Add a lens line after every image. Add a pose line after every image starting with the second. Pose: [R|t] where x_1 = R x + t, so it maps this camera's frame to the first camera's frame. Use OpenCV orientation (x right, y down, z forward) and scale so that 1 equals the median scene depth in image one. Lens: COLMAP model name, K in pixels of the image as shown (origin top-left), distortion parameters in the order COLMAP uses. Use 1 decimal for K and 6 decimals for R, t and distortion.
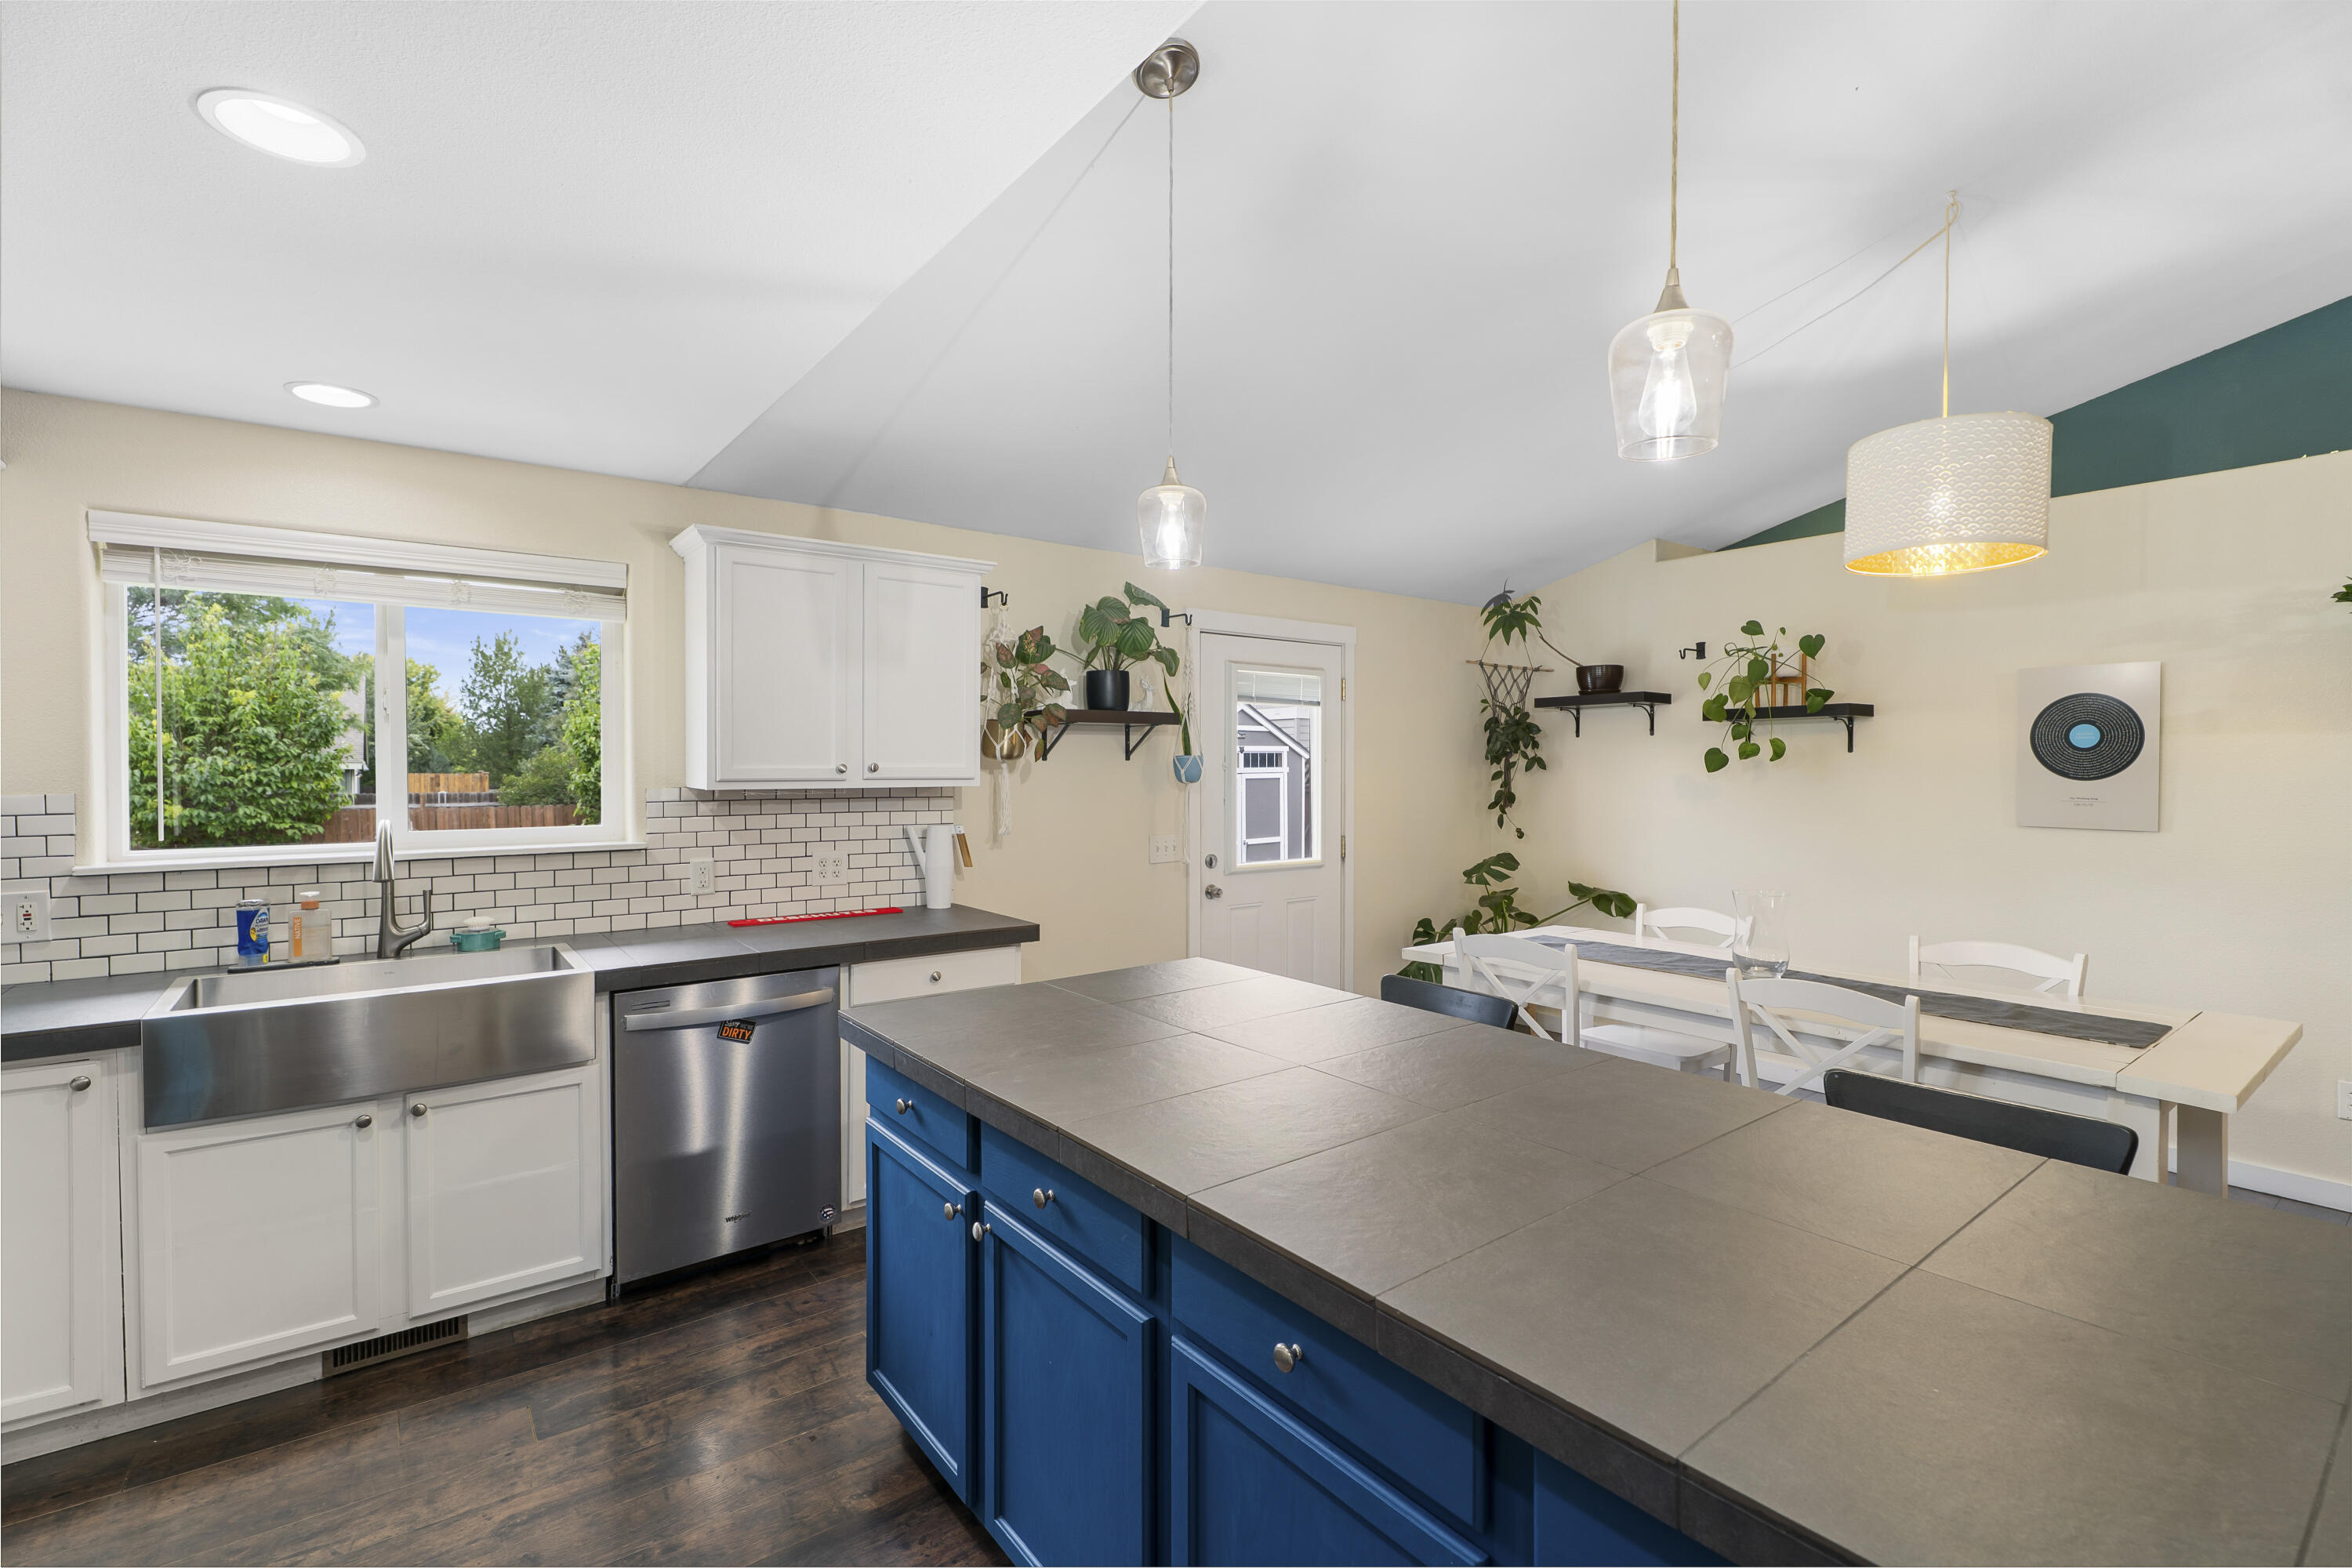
lens RADIAL K [[1060.6, 0, 1119.3], [0, 1060.6, 758.4], [0, 0, 1]] dist [-0.002147, -0.001104]
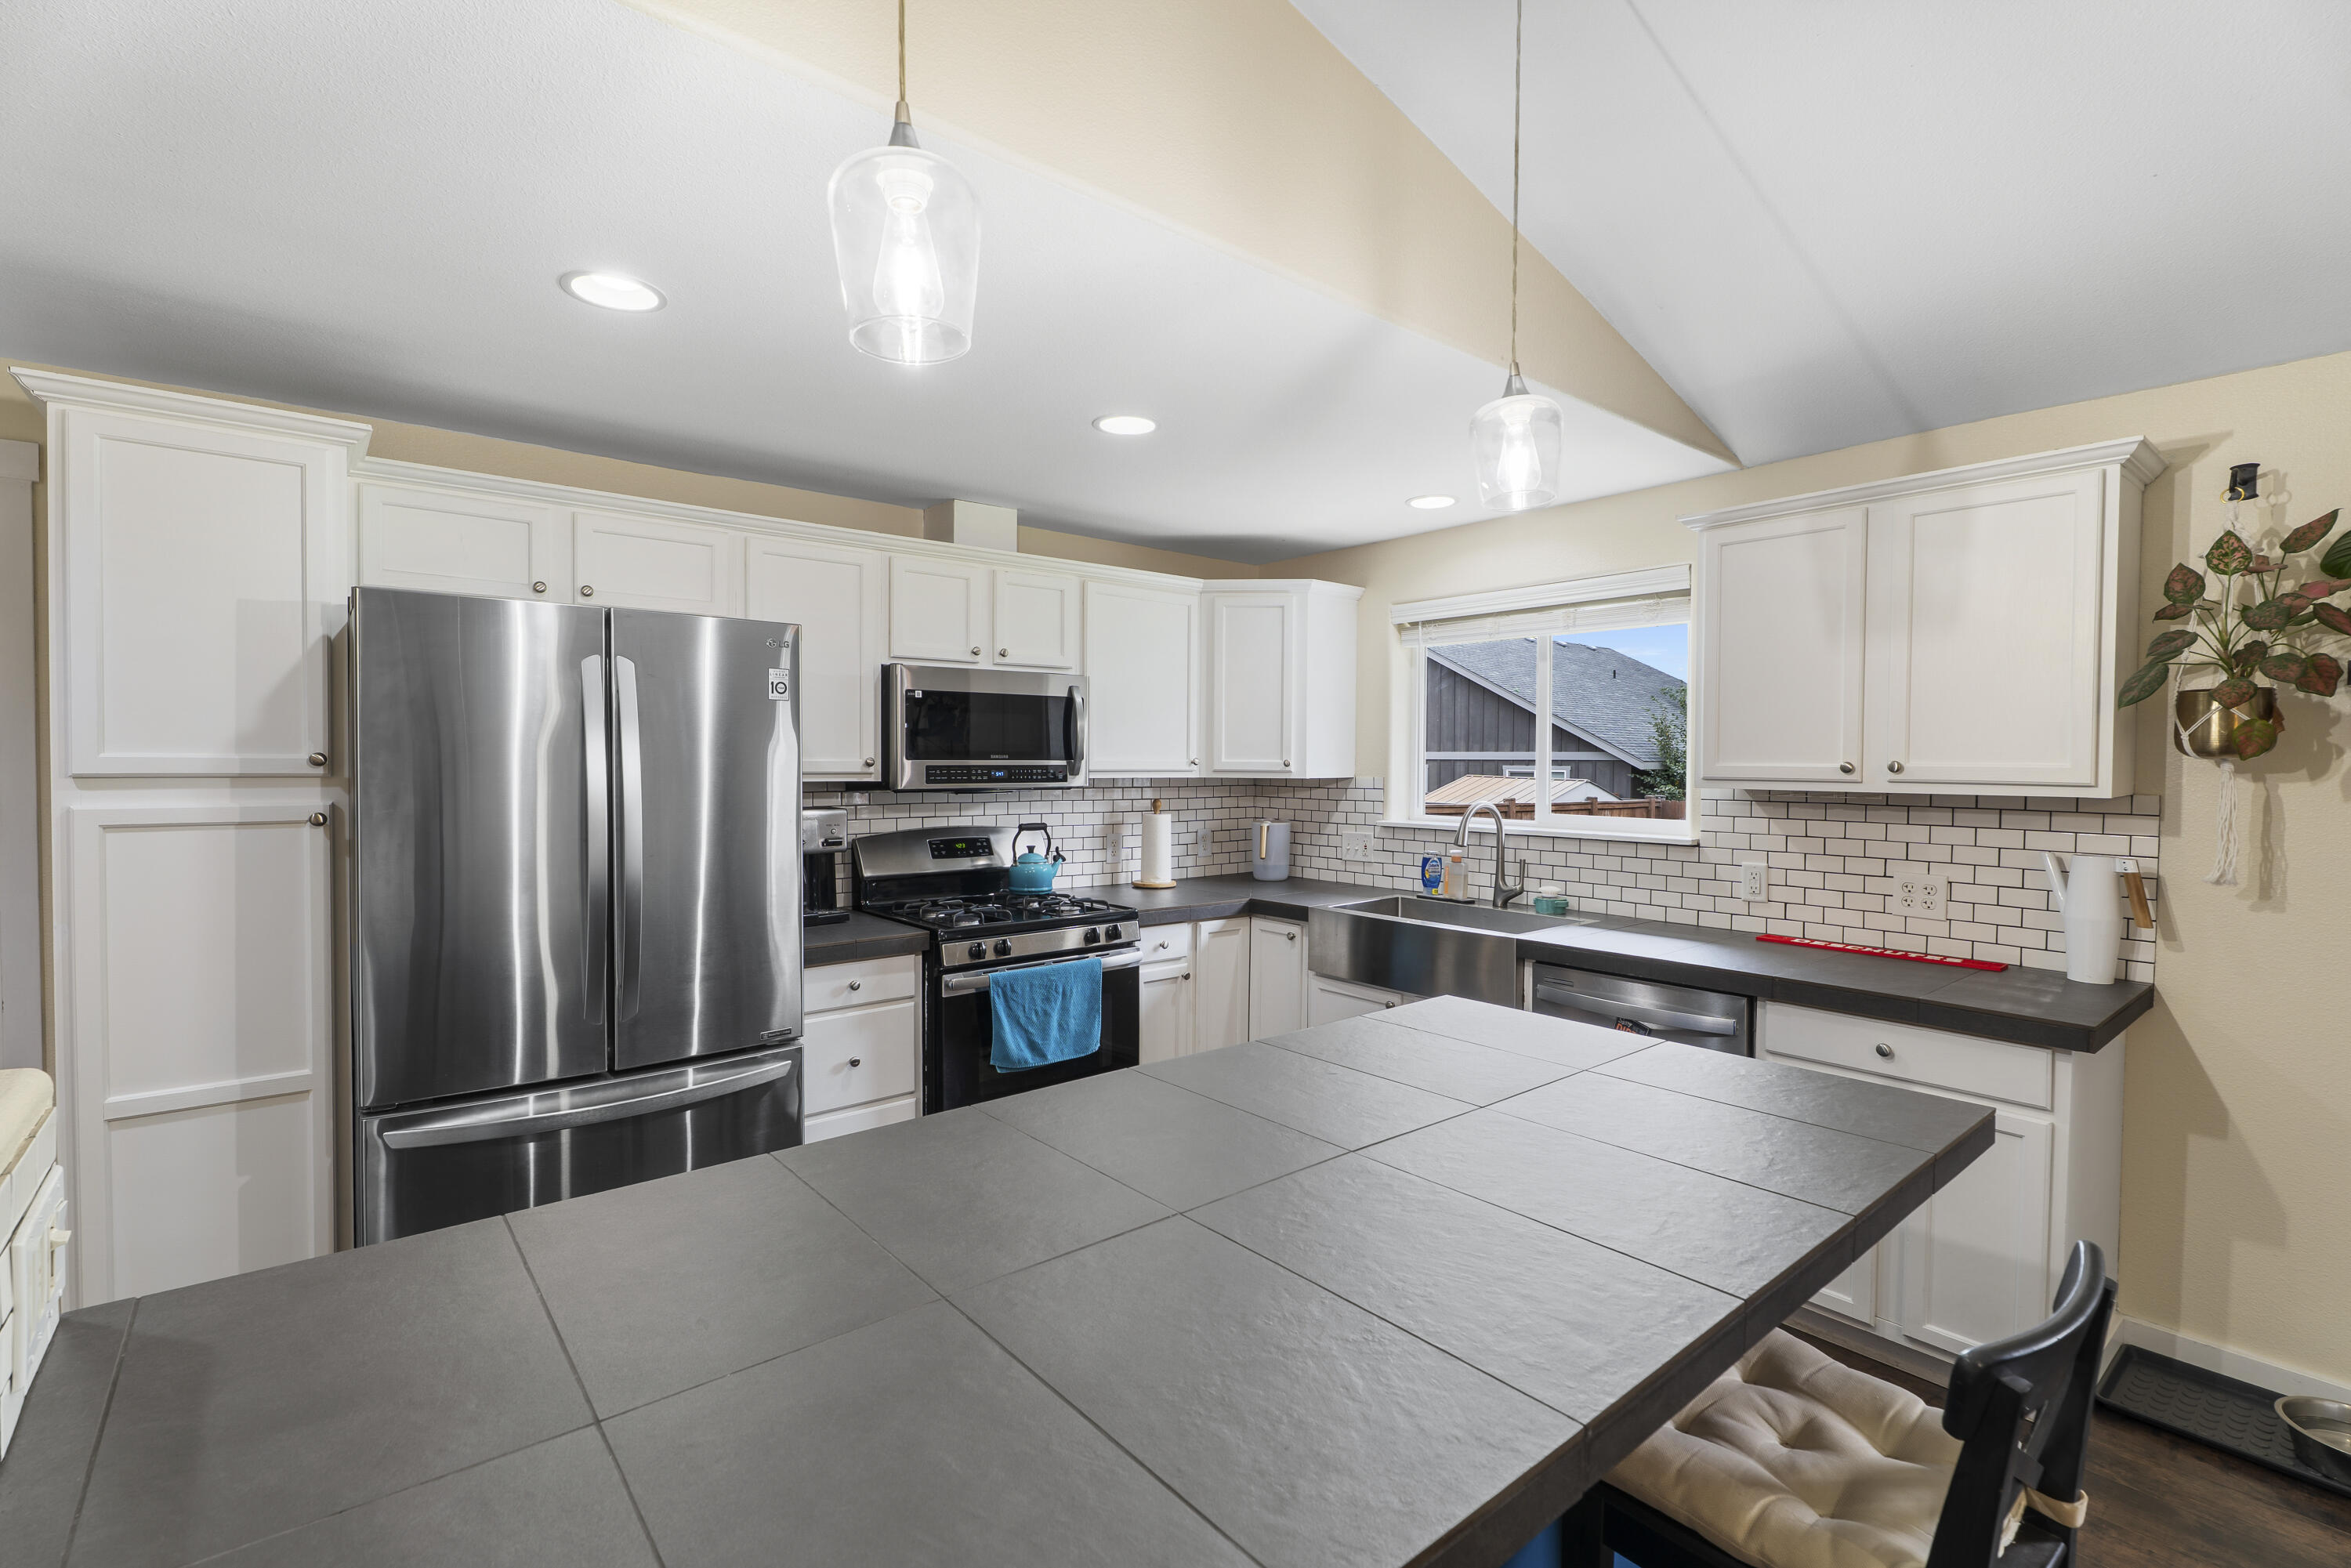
lens RADIAL K [[1060.2, 0, 1172.9], [0, 1060.2, 778.0], [0, 0, 1]] dist [-0.002147, -0.001104]
pose [[0.052629, 0.019334, -0.998427, 0.414060], [-0.000522, 0.999813, 0.019333, 0.001651], [0.998614, -0.000497, 0.052629, 0.358281]]
